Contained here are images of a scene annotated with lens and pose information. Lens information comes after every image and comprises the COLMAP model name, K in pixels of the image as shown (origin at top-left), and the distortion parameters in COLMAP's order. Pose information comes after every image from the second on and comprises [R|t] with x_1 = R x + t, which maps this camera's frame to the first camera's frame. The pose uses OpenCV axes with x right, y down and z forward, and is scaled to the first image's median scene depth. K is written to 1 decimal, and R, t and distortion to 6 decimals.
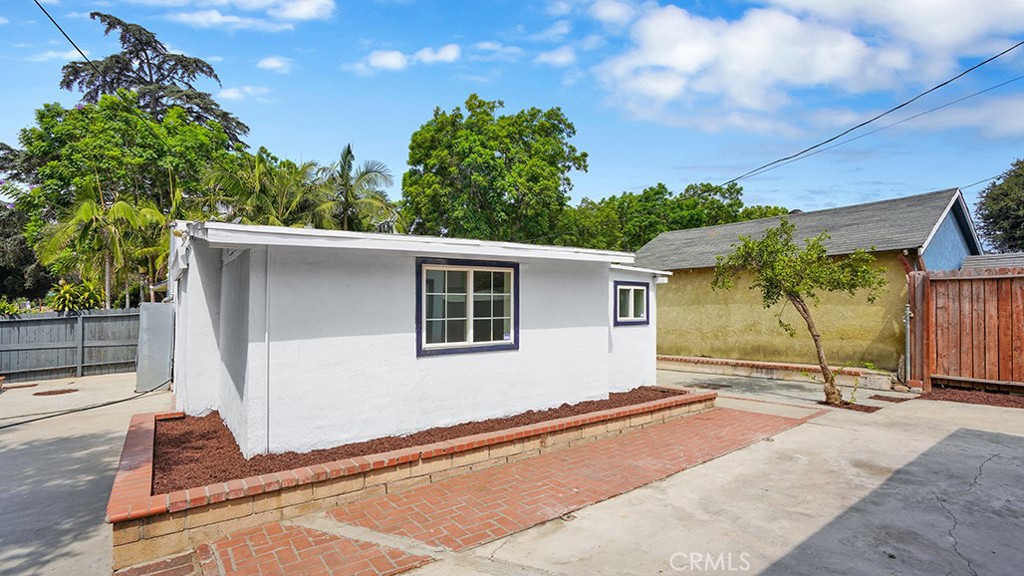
lens RADIAL K [[473.3, 0, 539.3], [0, 473.3, 298.6], [0, 0, 1]] dist [-0.039611, 0.004538]
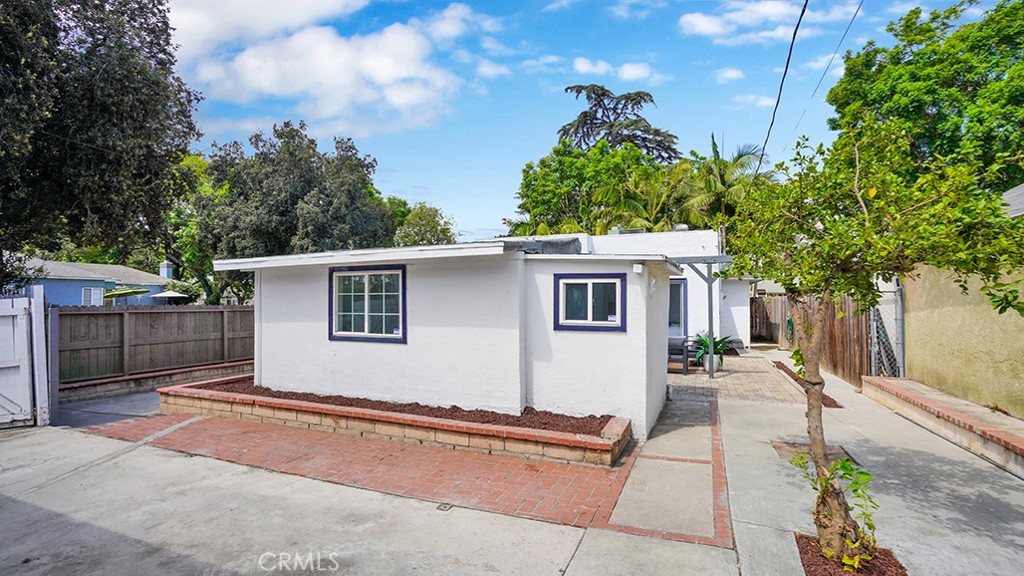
lens RADIAL K [[473.3, 0, 517.7], [0, 473.3, 292.8], [0, 0, 1]] dist [-0.039611, 0.004538]
pose [[0.502999, -0.002889, -0.864282, 1.053836], [0.010523, 0.999941, 0.002782, -0.010857], [0.864223, -0.010495, 0.503000, 0.693537]]
